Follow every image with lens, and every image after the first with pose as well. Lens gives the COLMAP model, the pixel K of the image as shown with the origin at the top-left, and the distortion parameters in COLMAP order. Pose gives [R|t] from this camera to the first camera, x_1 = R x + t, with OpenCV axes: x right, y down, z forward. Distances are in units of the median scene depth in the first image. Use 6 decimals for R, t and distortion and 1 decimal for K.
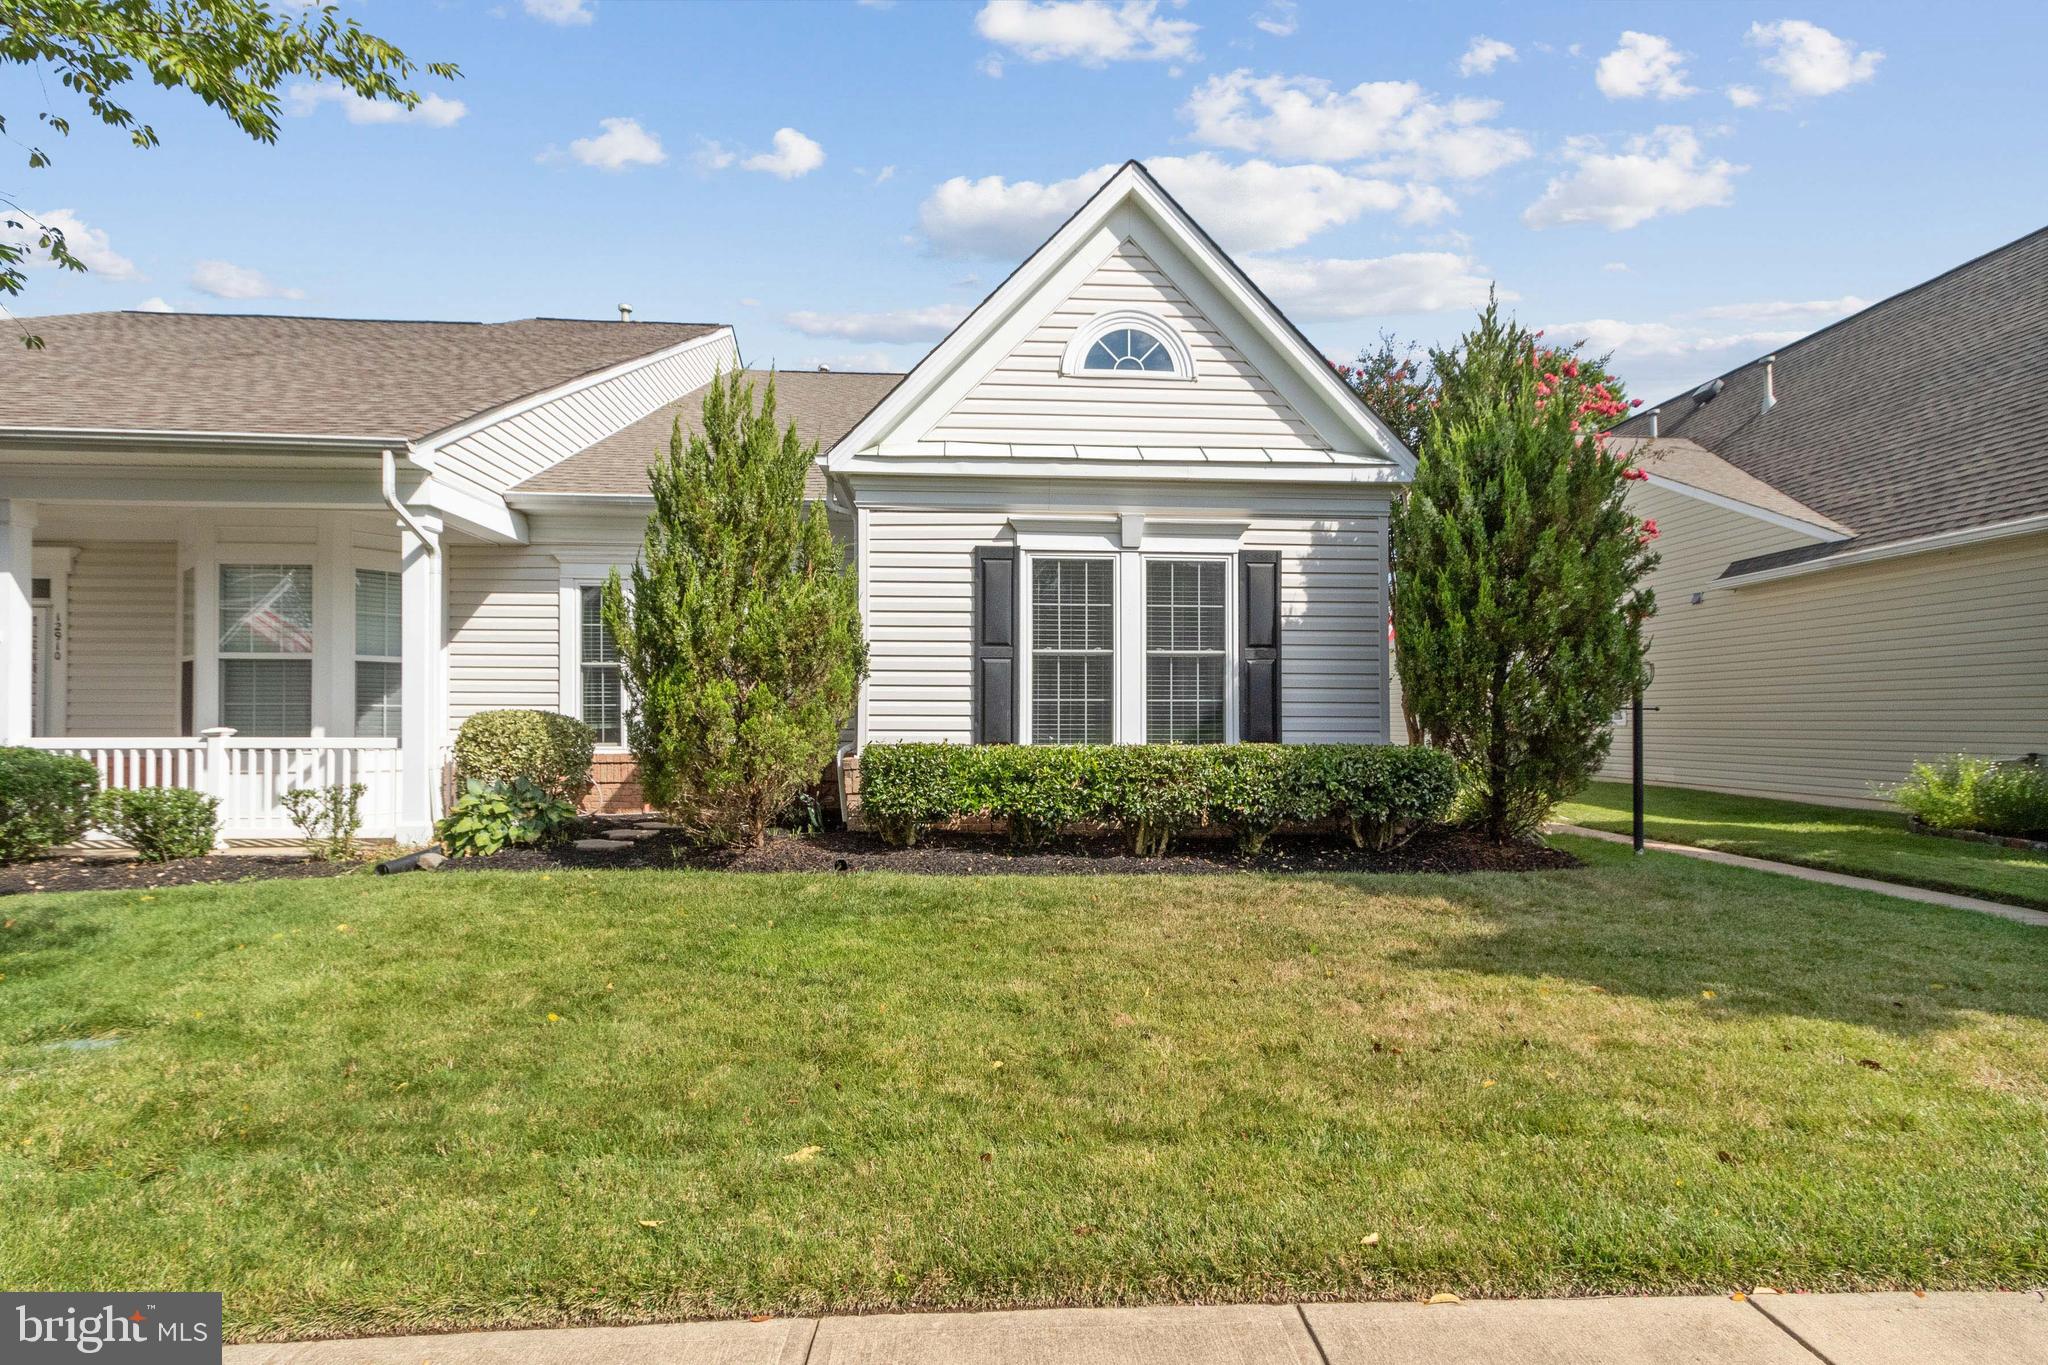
lens RADIAL K [[943.3, 0, 1015.2], [0, 943.3, 723.9], [0, 0, 1]] dist [0.000553, 0.000965]
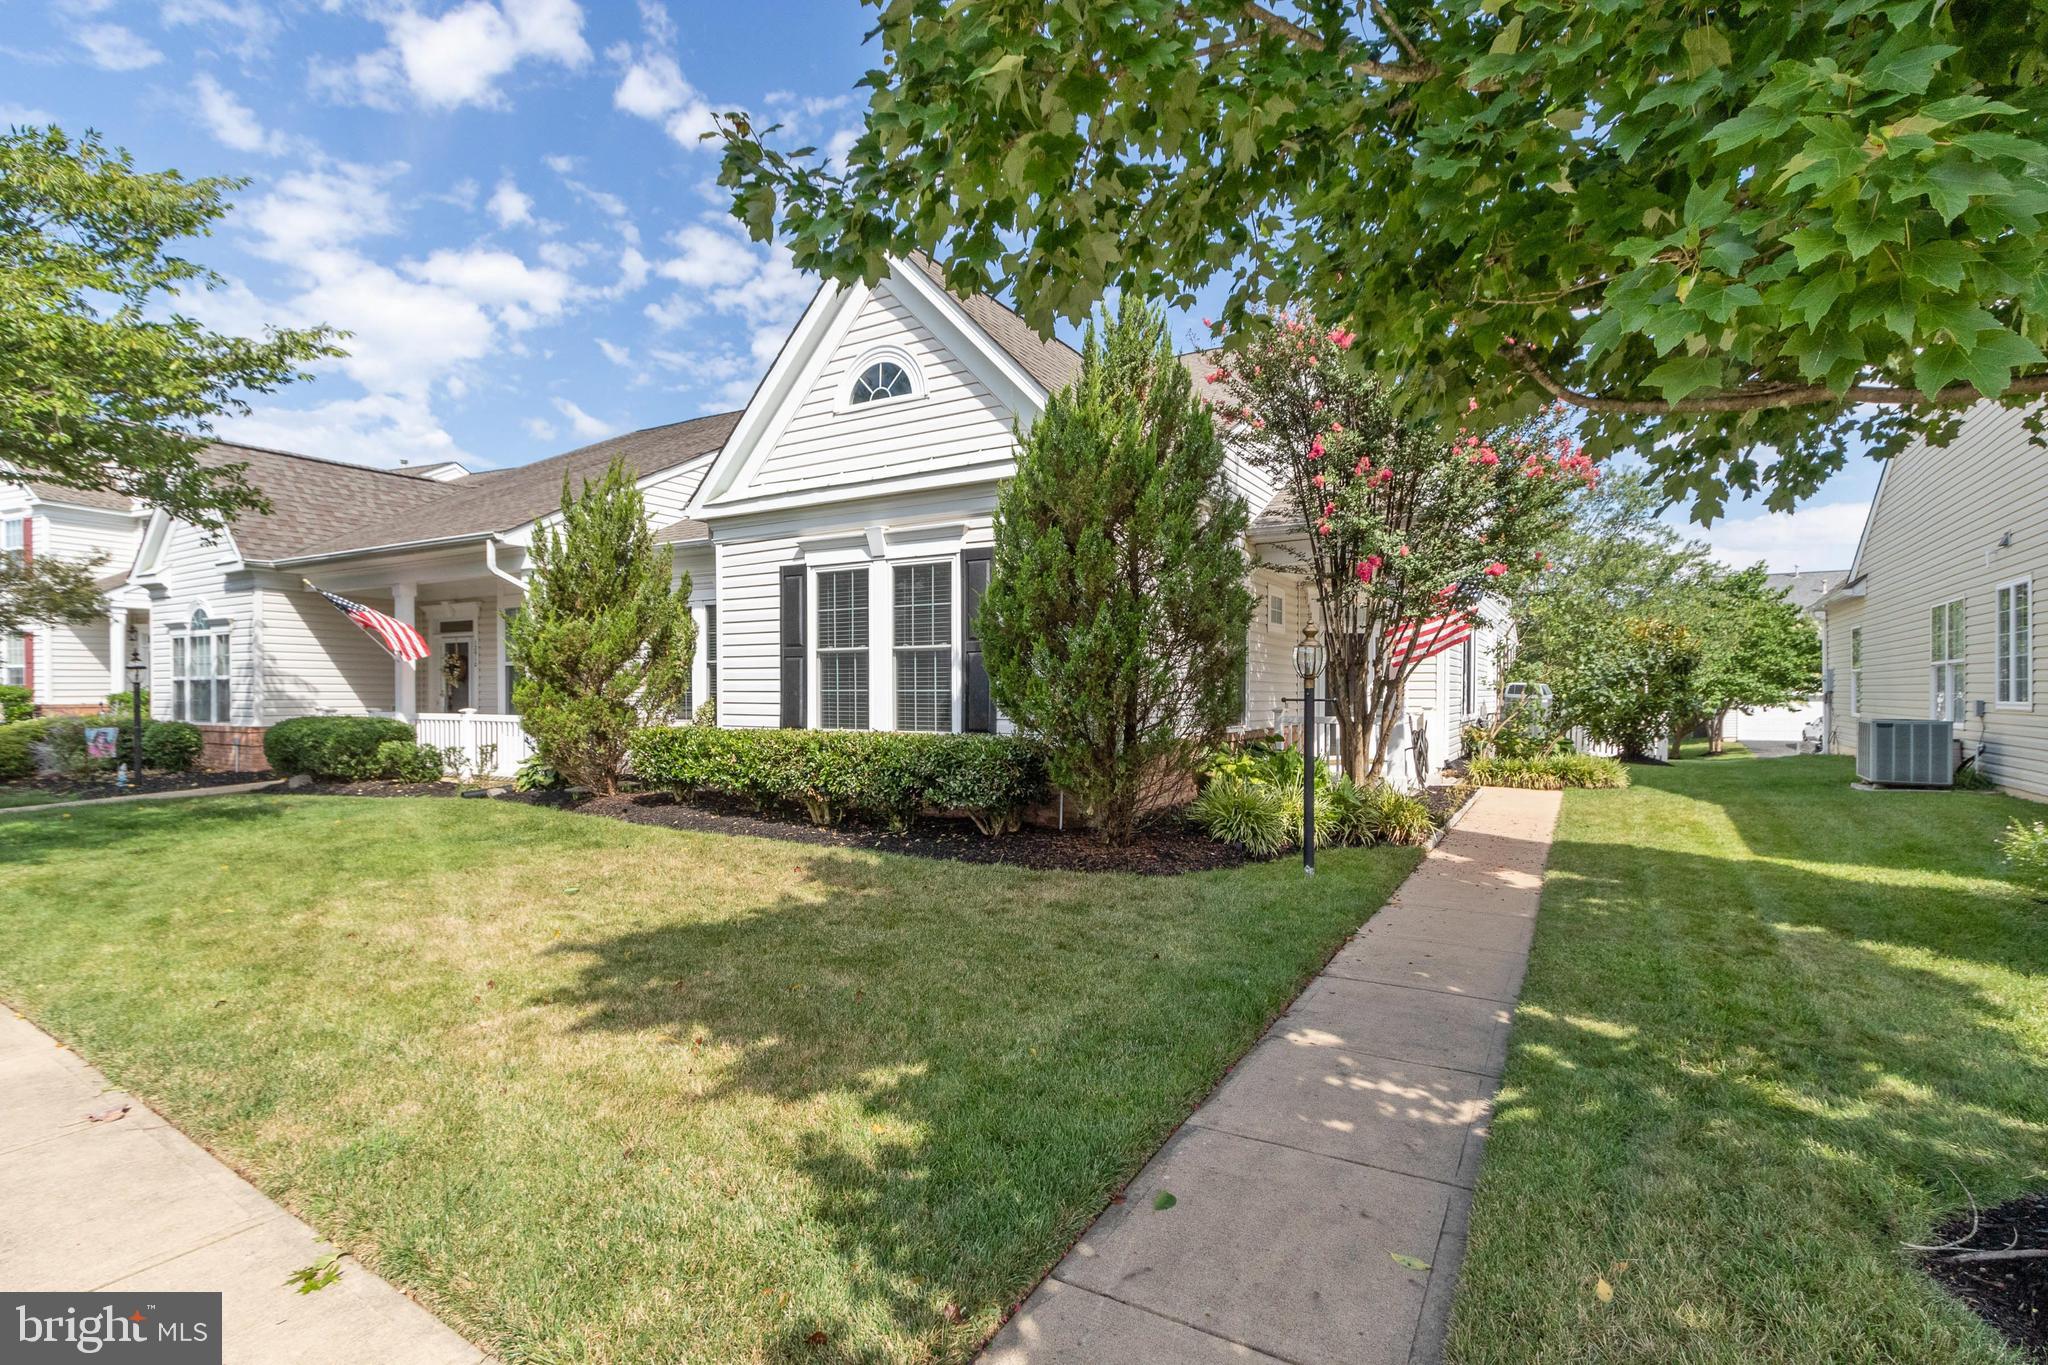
lens RADIAL K [[943.3, 0, 1023.8], [0, 943.3, 687.4], [0, 0, 1]] dist [0.000553, 0.000965]
pose [[0.826231, -0.003954, -0.563318, 0.902478], [0.005642, 0.999983, 0.001257, -0.029806], [0.563303, -0.004217, 0.826239, 0.160551]]
